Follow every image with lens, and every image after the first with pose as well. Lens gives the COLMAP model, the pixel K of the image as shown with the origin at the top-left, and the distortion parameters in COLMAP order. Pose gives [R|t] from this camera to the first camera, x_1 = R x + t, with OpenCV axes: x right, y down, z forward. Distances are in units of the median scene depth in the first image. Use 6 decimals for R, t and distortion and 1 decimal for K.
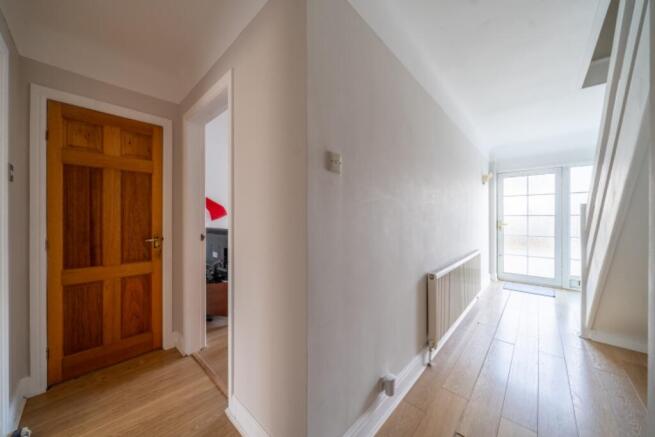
lens RADIAL K [[226.9, 0, 308.4], [0, 226.9, 218.1], [0, 0, 1]] dist [-0.007255, -0.000191]
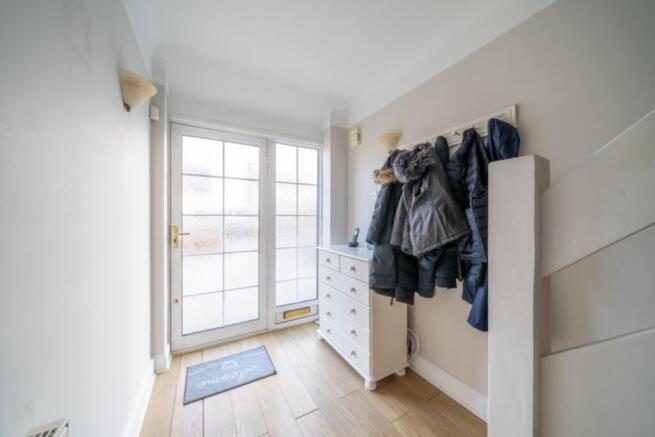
lens RADIAL K [[226.9, 0, 327.6], [0, 226.9, 219.0], [0, 0, 1]] dist [-0.007255, -0.000191]
pose [[0.258114, -0.005444, 0.966099, 0.496828], [-0.002702, 0.999976, 0.006357, -0.006395], [-0.966111, -0.004251, 0.258093, 0.597159]]
